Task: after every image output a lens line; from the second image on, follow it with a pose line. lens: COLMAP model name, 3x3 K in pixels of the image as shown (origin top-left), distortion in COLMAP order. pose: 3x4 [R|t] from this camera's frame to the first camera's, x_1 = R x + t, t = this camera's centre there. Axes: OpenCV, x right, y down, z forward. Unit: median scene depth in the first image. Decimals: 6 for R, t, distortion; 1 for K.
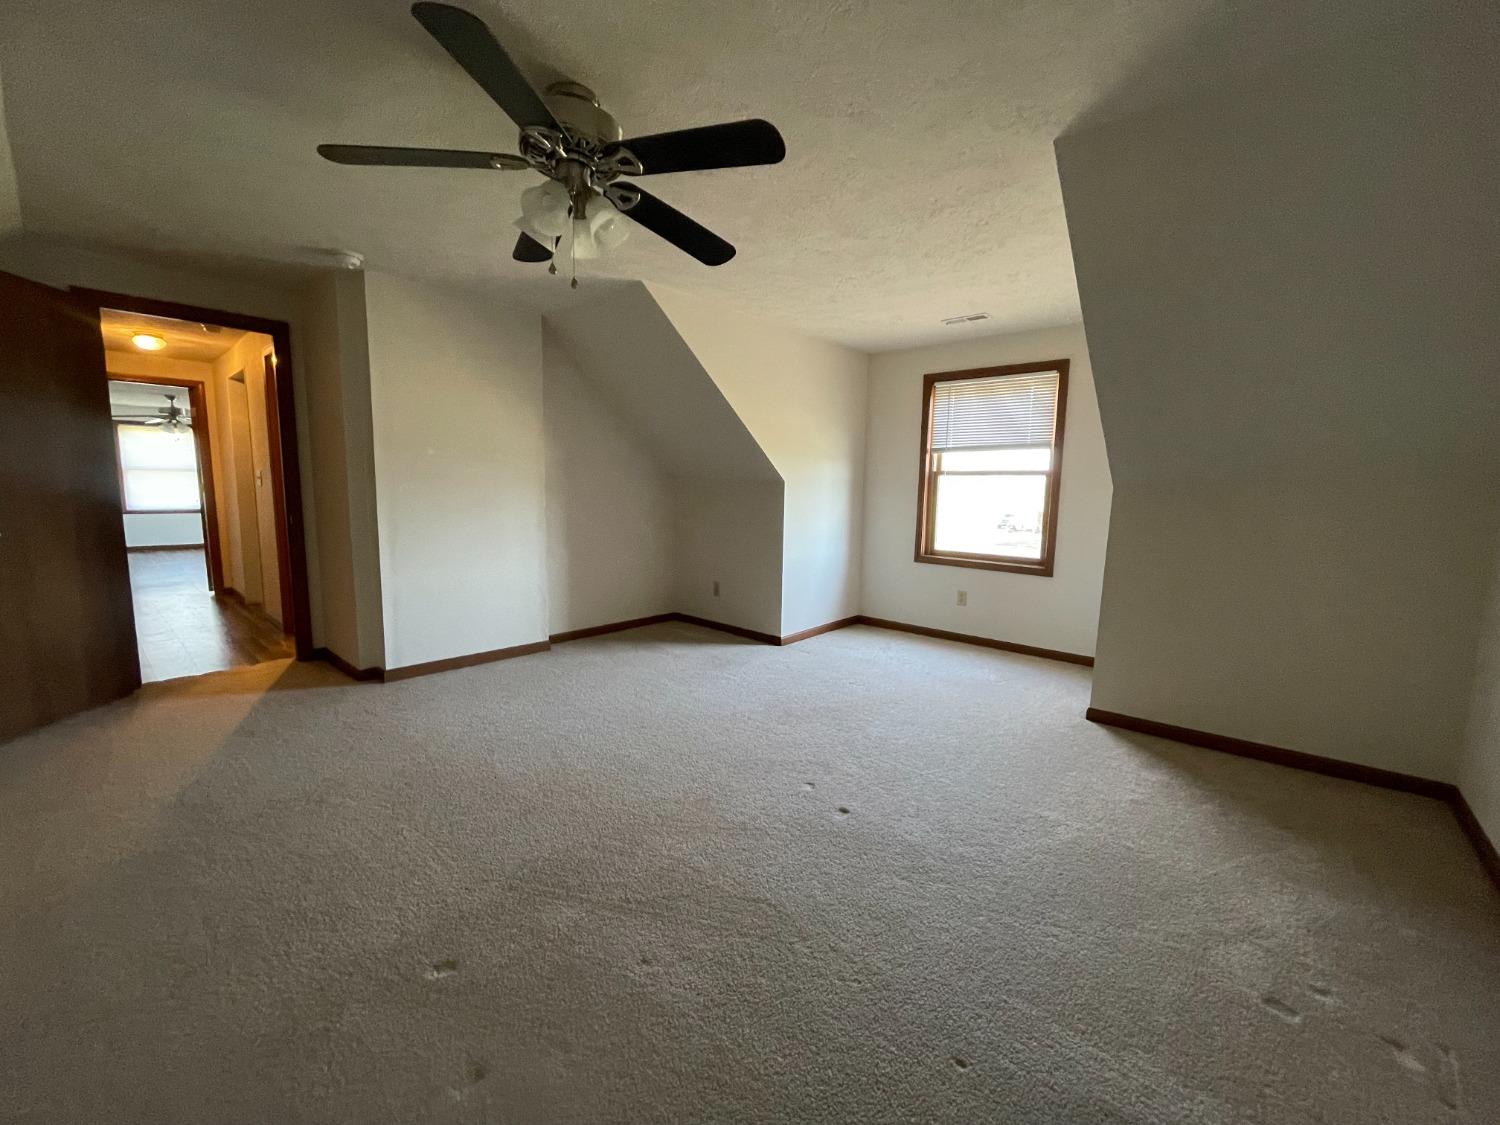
lens RADIAL K [[600.7, 0, 750.0], [0, 600.7, 562.5], [0, 0, 1]] dist [-0.000930, -0.000016]
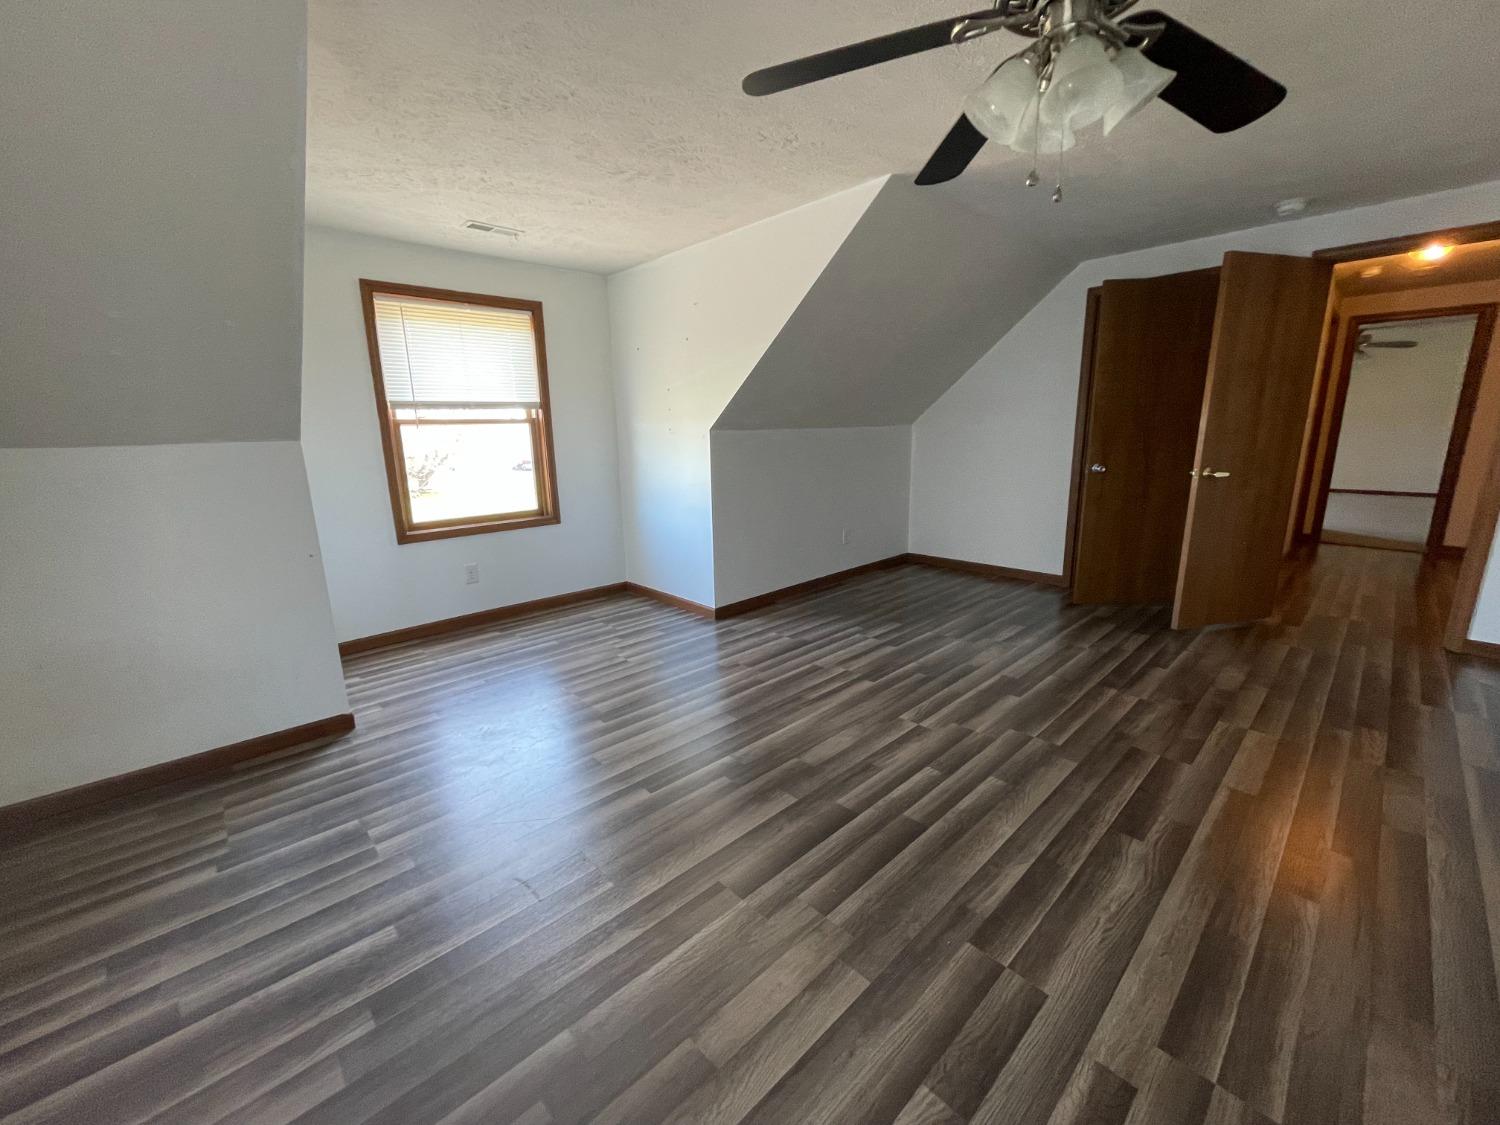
lens RADIAL K [[600.7, 0, 750.0], [0, 600.7, 562.5], [0, 0, 1]] dist [-0.000930, -0.000016]
pose [[0.088575, -0.235601, 0.967805, -0.428008], [0.150084, 0.963688, 0.220863, -0.081993], [-0.984698, 0.125689, 0.120719, 0.517796]]
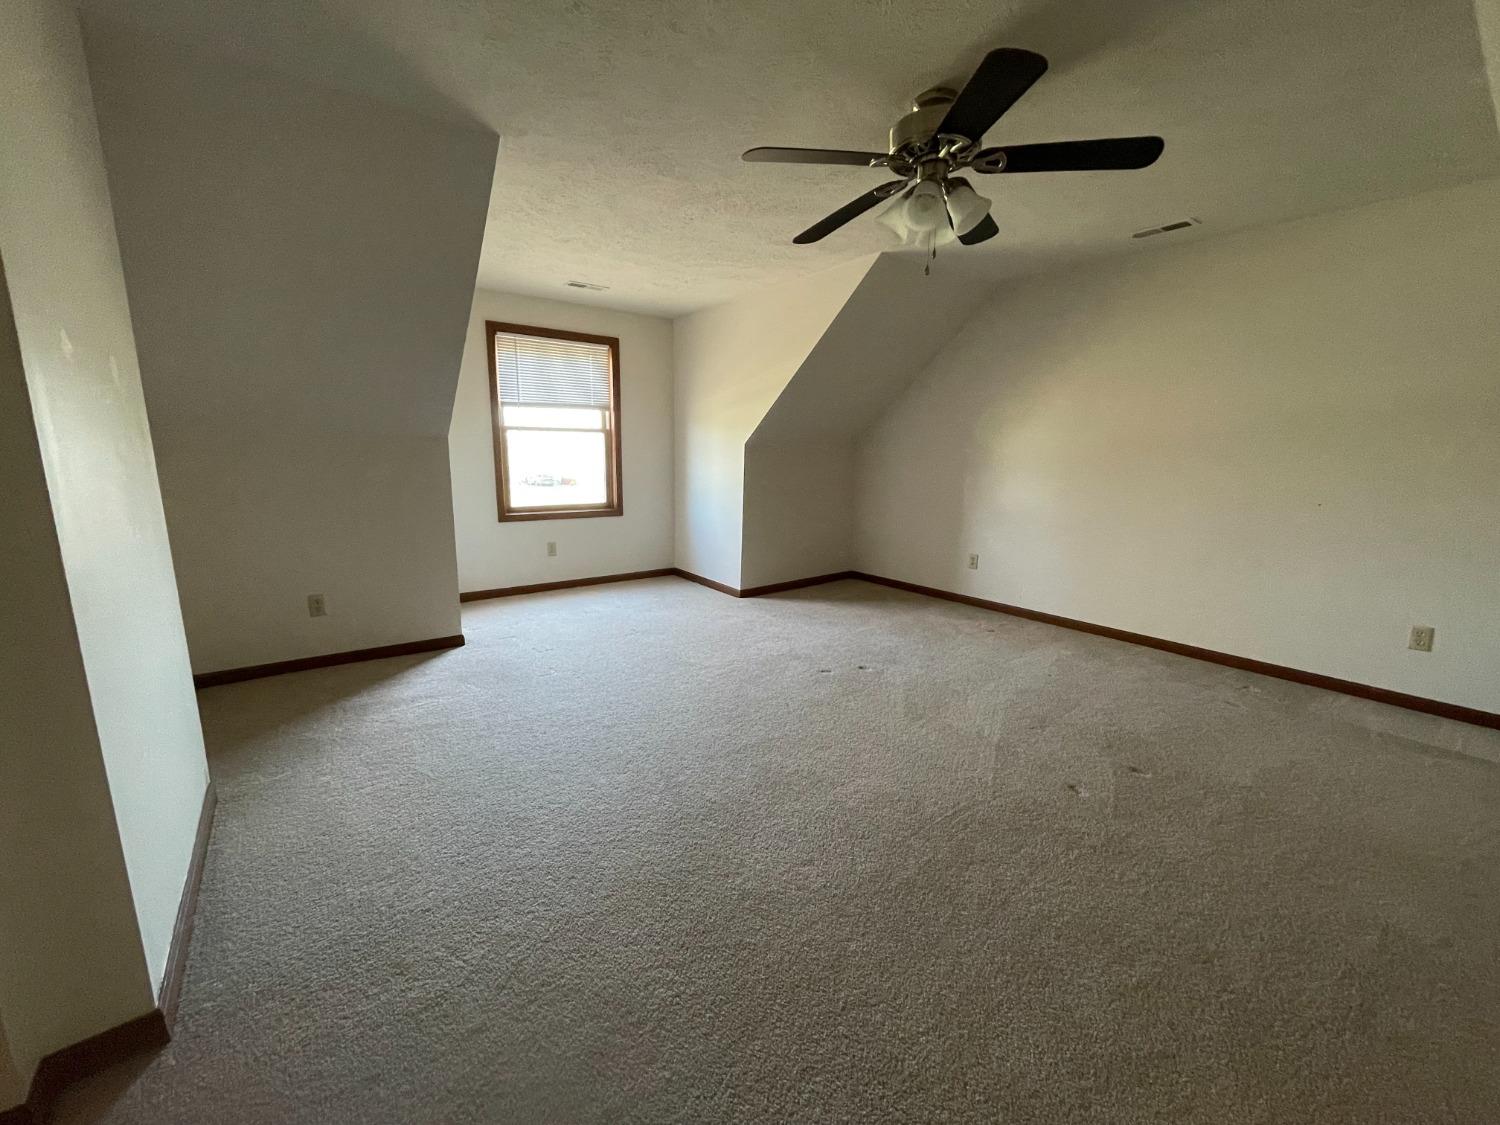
lens RADIAL K [[600.7, 0, 750.0], [0, 600.7, 562.5], [0, 0, 1]] dist [-0.000930, -0.000016]
pose [[0.199263, -0.194658, 0.960418, -0.602826], [0.112639, 0.978126, 0.174877, -0.063583], [-0.973451, 0.073334, 0.216830, 0.436331]]
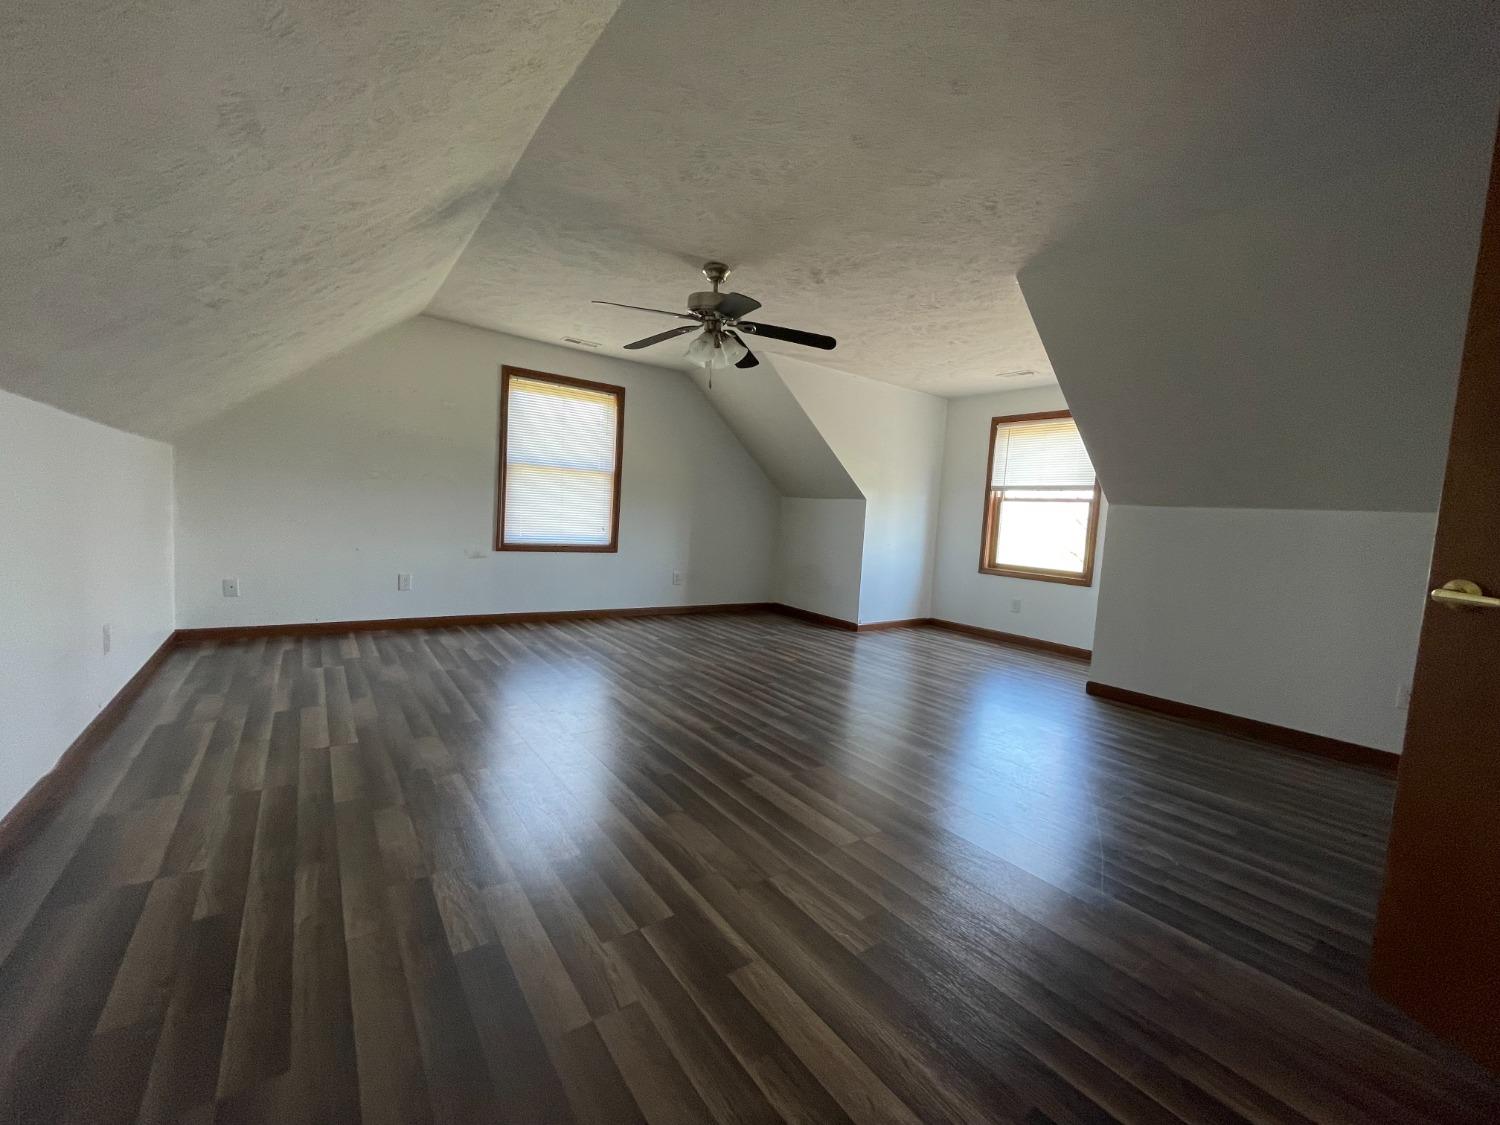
lens RADIAL K [[600.7, 0, 750.0], [0, 600.7, 562.5], [0, 0, 1]] dist [-0.000930, -0.000016]
pose [[0.976622, 0.060379, -0.206308, 0.082063], [-0.072695, 0.995964, -0.052641, 0.077194], [0.202297, 0.066408, 0.977070, -0.260306]]
